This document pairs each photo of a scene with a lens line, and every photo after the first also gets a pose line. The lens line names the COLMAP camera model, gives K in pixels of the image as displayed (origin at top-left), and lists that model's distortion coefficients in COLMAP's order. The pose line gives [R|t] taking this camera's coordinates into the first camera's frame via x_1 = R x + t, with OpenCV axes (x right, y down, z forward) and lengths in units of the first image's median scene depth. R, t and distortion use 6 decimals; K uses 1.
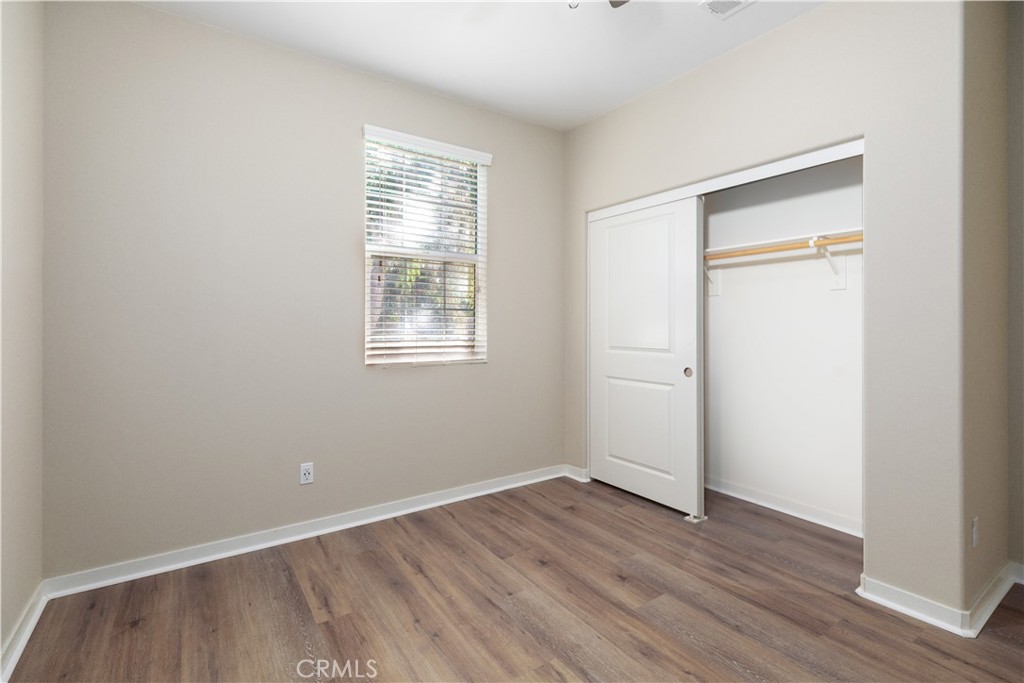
lens RADIAL K [[469.5, 0, 510.0], [0, 469.5, 332.1], [0, 0, 1]] dist [0.003198, 0.000859]
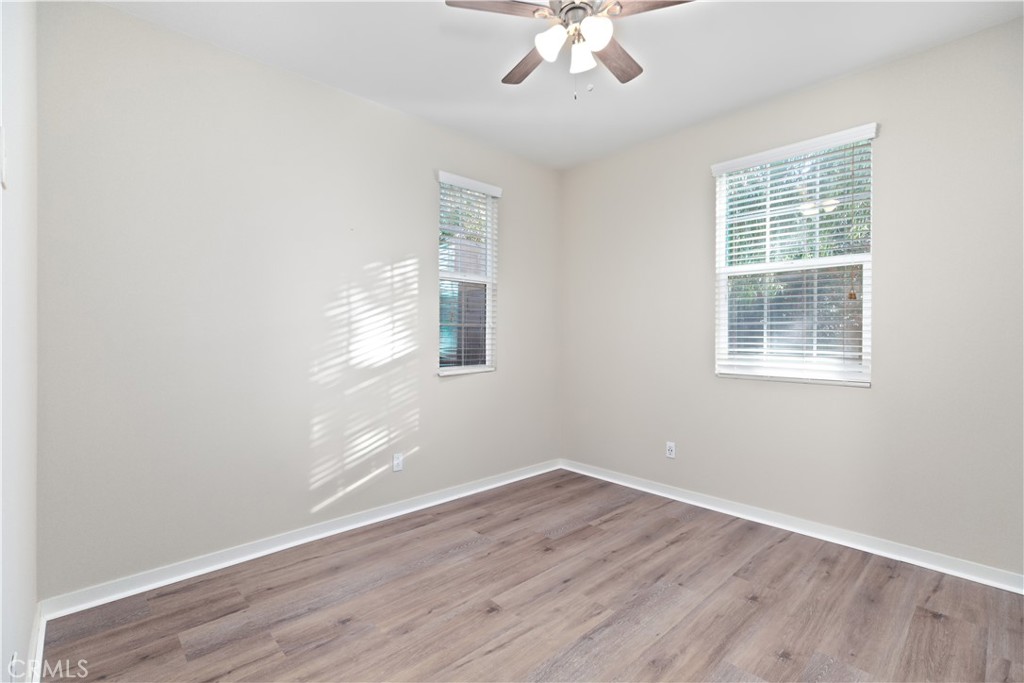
lens RADIAL K [[469.5, 0, 515.8], [0, 469.5, 335.7], [0, 0, 1]] dist [0.003198, 0.000859]
pose [[0.162523, -0.001818, -0.986703, 0.857349], [-0.021769, 0.999748, -0.005428, -0.007138], [0.986465, 0.022362, 0.162442, 0.361510]]
